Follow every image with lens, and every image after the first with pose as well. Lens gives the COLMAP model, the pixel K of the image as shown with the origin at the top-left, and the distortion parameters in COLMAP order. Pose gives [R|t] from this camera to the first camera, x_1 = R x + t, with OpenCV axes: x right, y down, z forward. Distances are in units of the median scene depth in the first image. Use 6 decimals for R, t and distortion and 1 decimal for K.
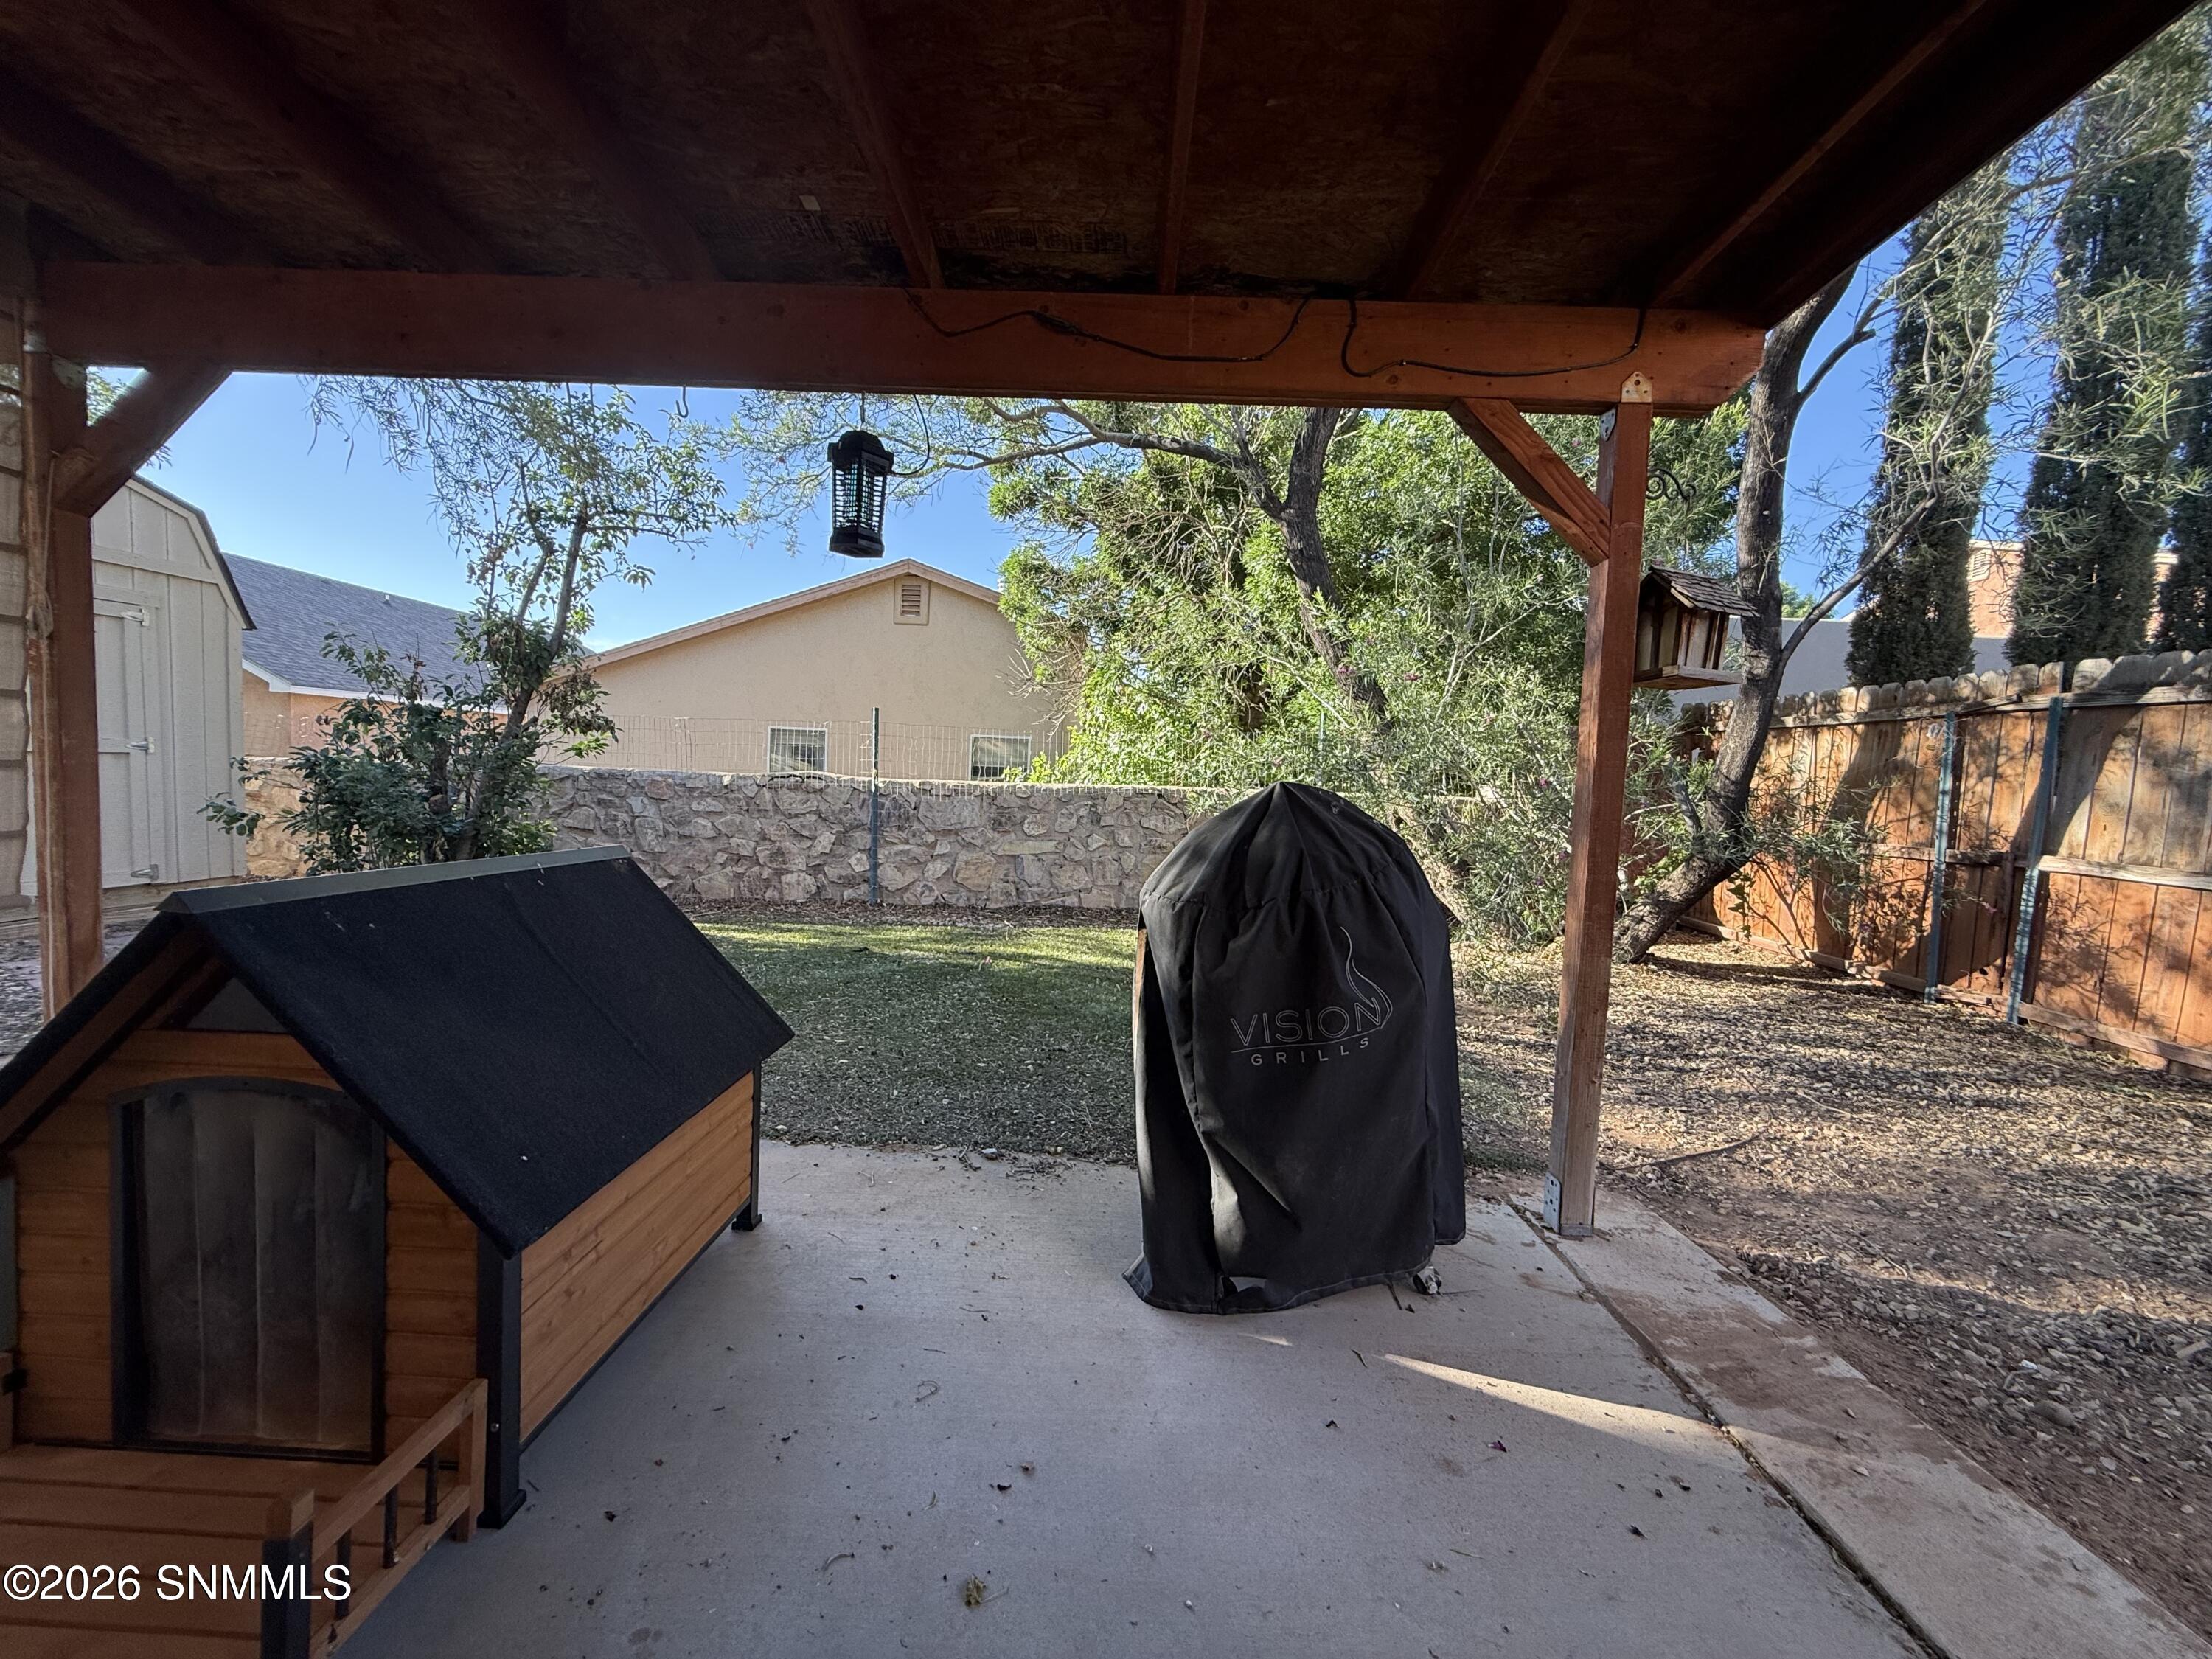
lens RADIAL K [[879.5, 0, 1100.5], [0, 879.5, 829.9], [0, 0, 1]] dist [-0.002137, 0.000224]
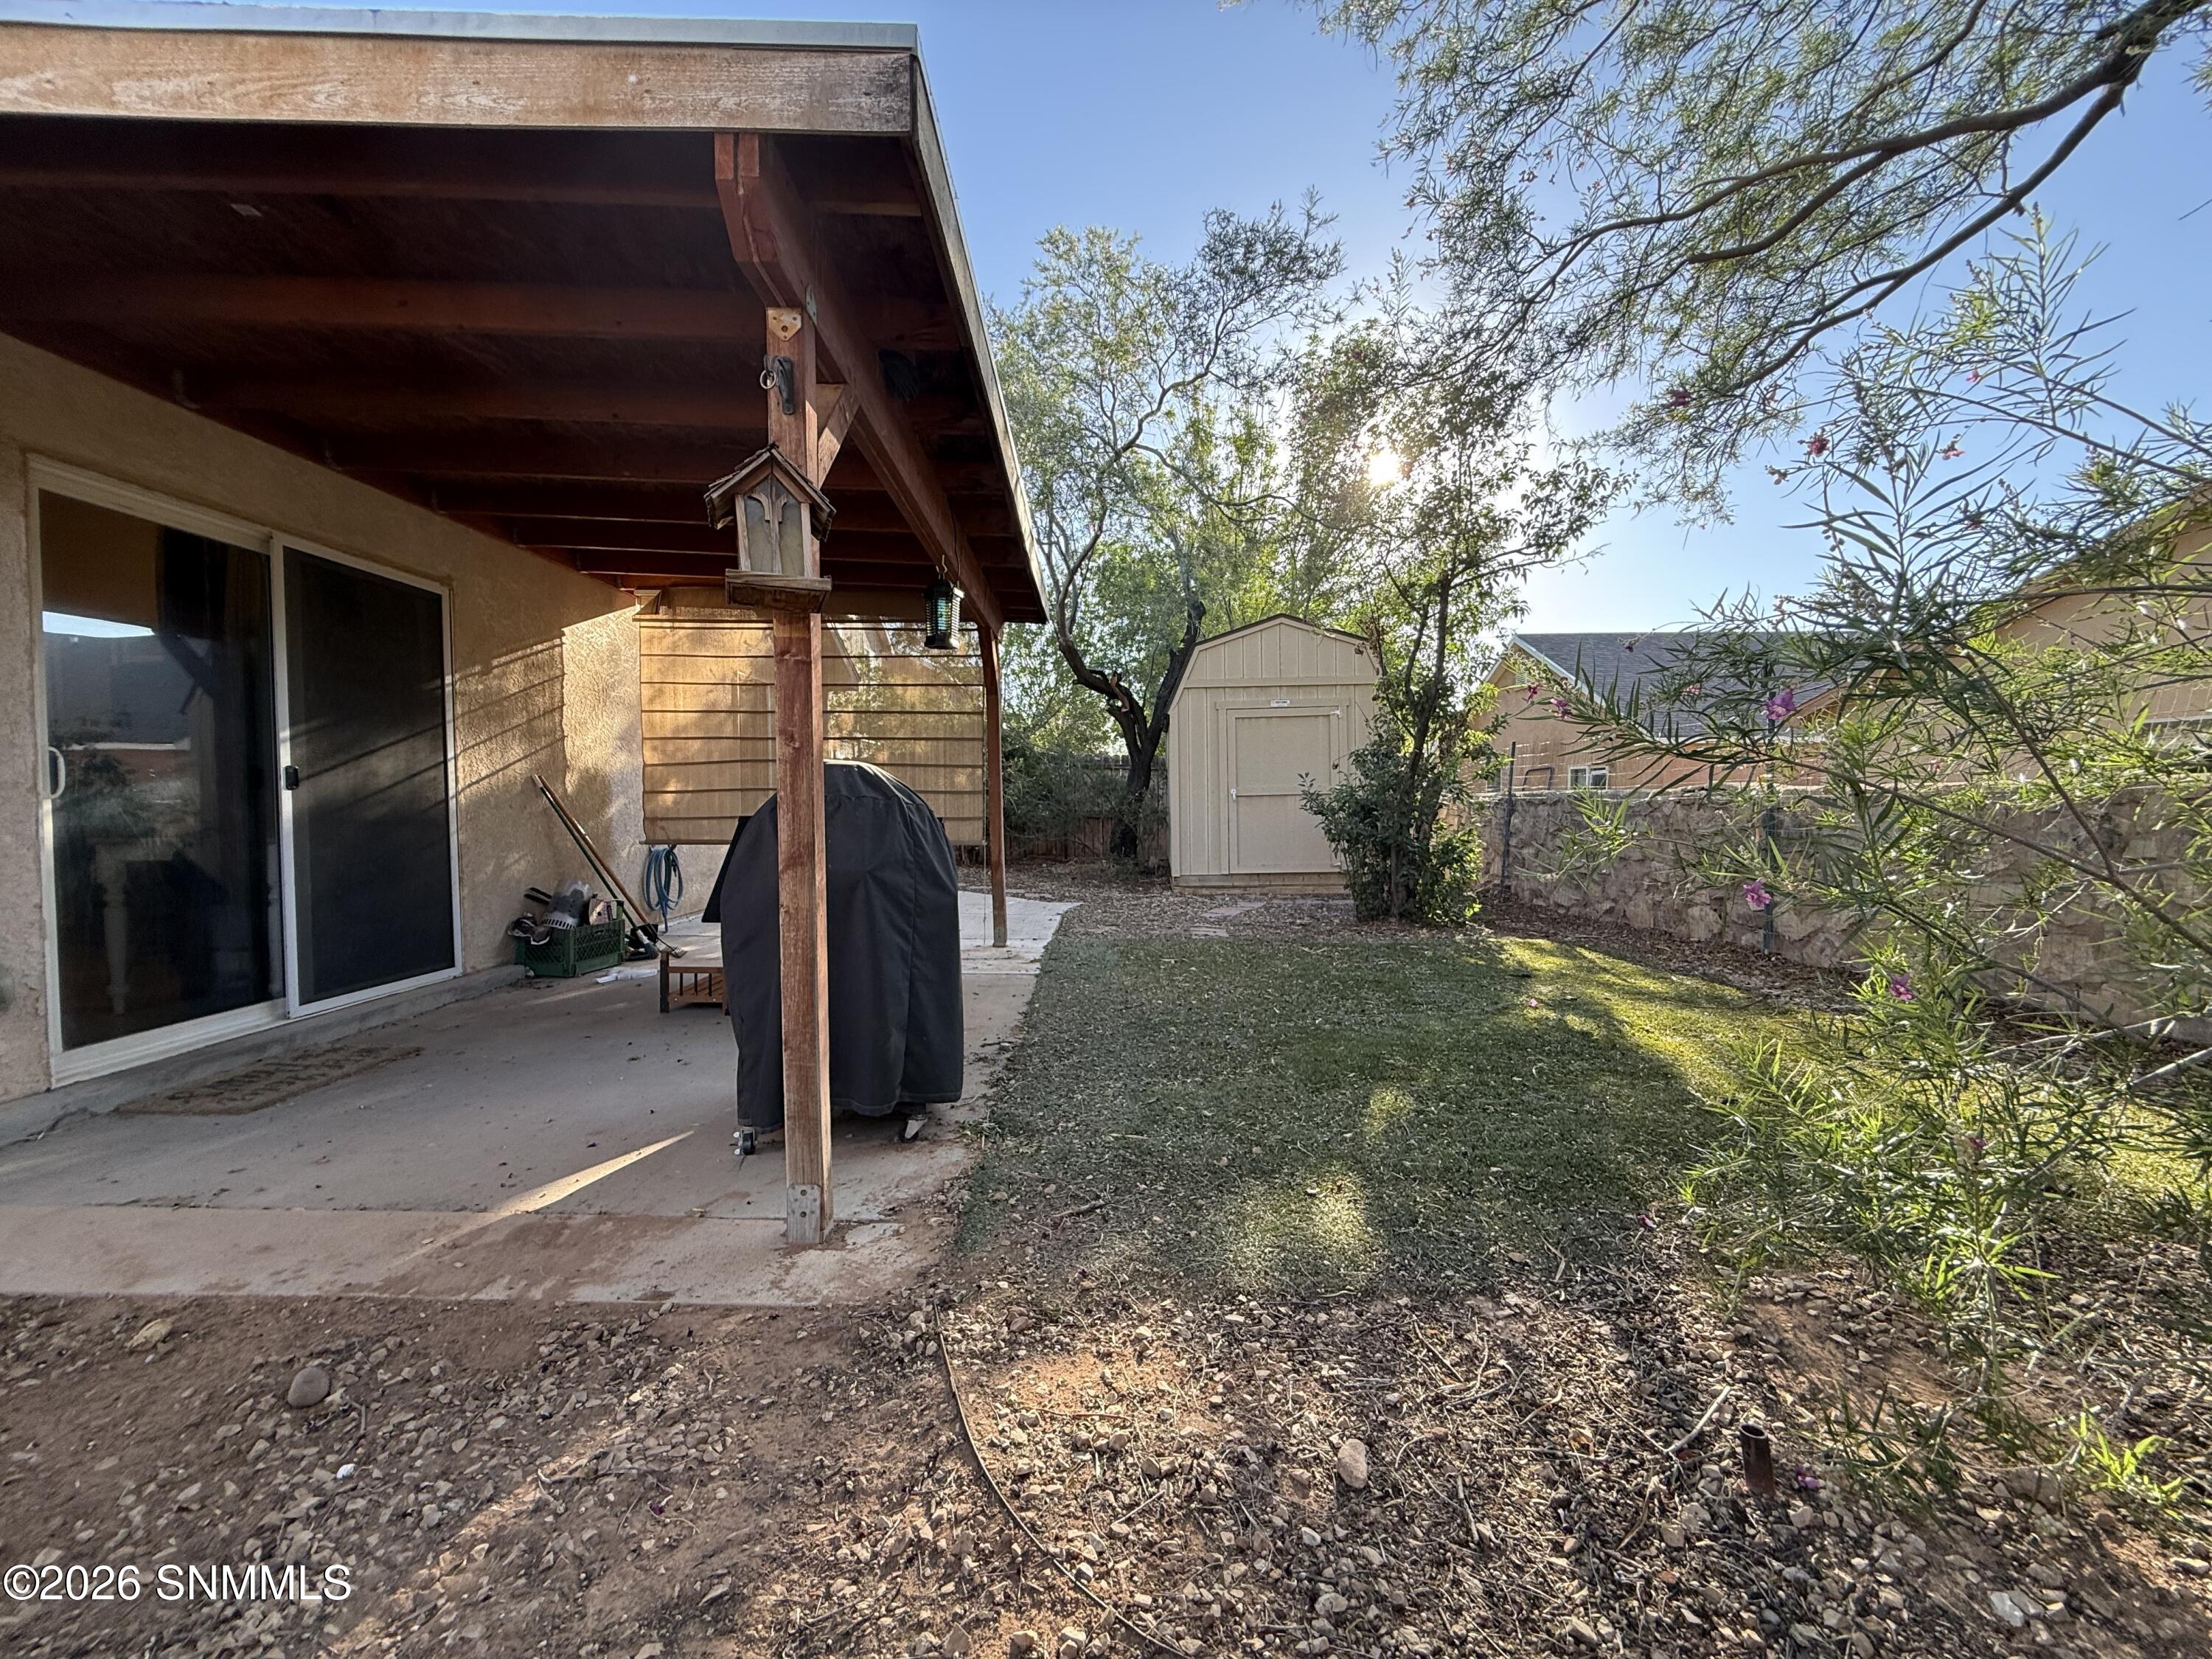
lens RADIAL K [[879.5, 0, 1095.6], [0, 879.5, 823.7], [0, 0, 1]] dist [-0.002137, 0.000224]
pose [[0.021194, -0.012651, -0.999695, 1.412539], [-0.052390, 0.998532, -0.013747, 0.039846], [0.998402, 0.052665, 0.020500, 1.236281]]
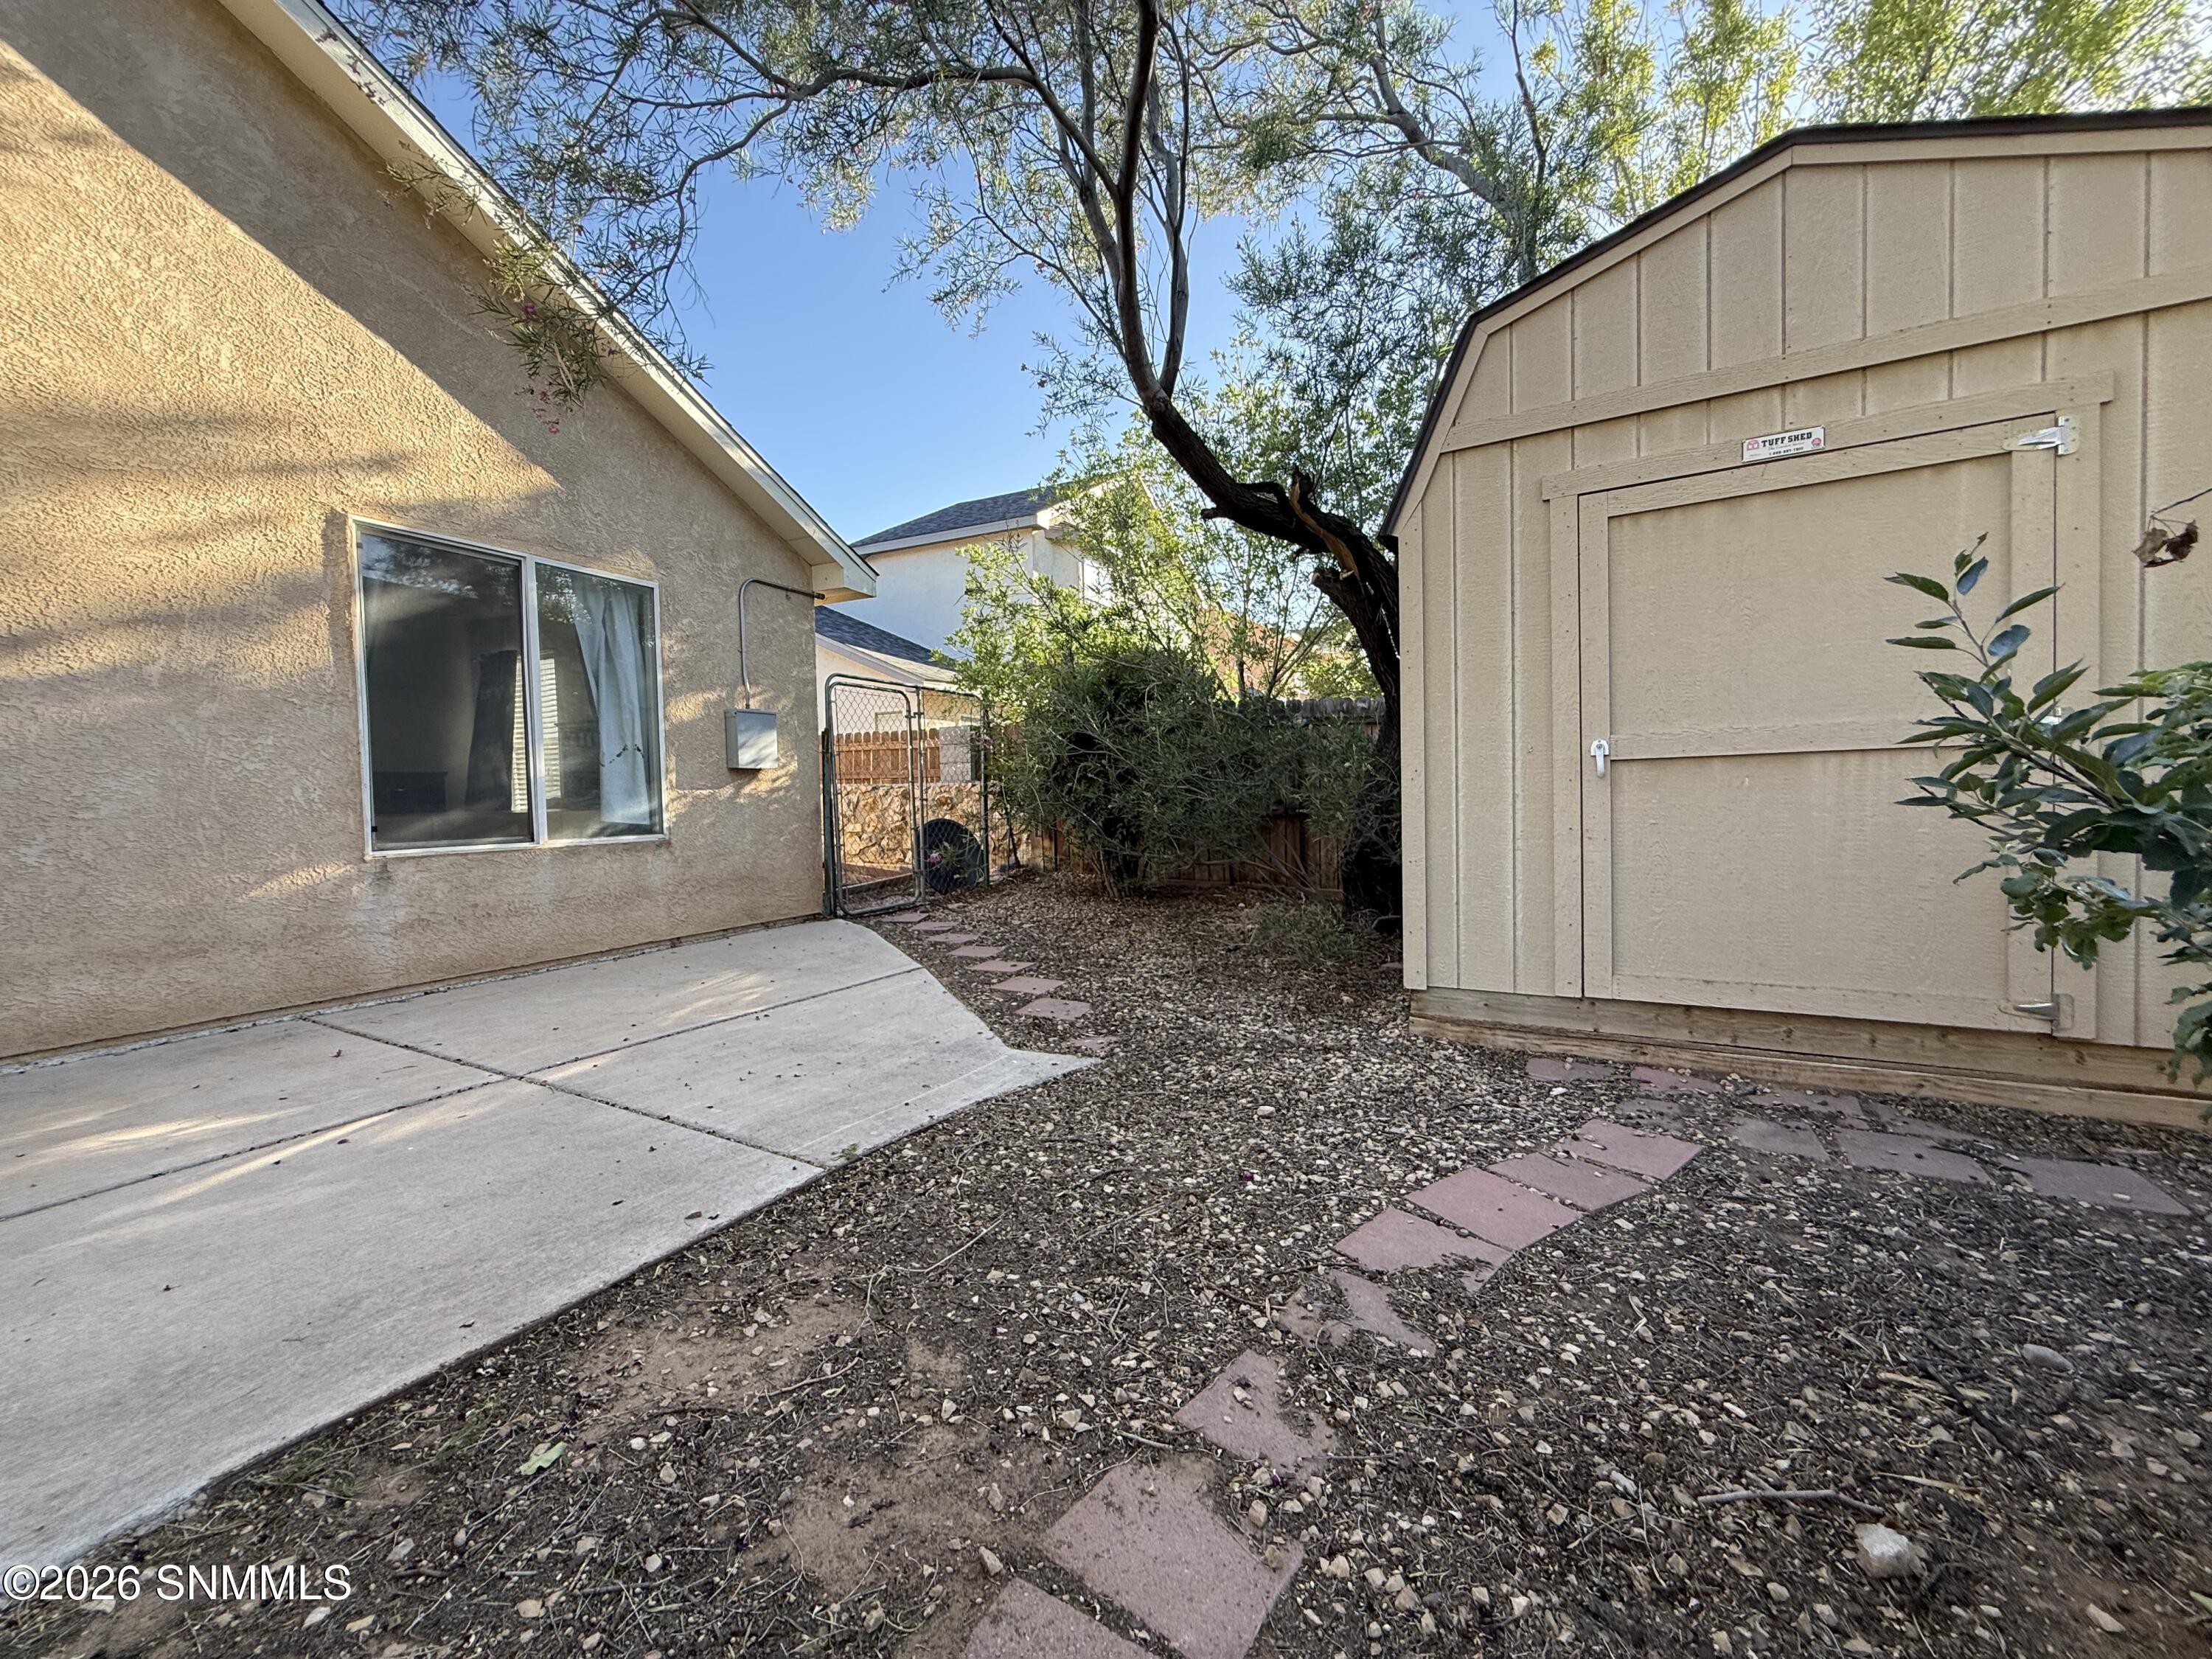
lens RADIAL K [[879.5, 0, 1100.7], [0, 879.5, 831.3], [0, 0, 1]] dist [-0.002137, 0.000224]
pose [[-0.432633, 0.005333, -0.901555, -1.146751], [-0.056272, 0.997873, 0.032906, -0.074072], [0.899812, 0.064969, -0.431412, 1.858490]]
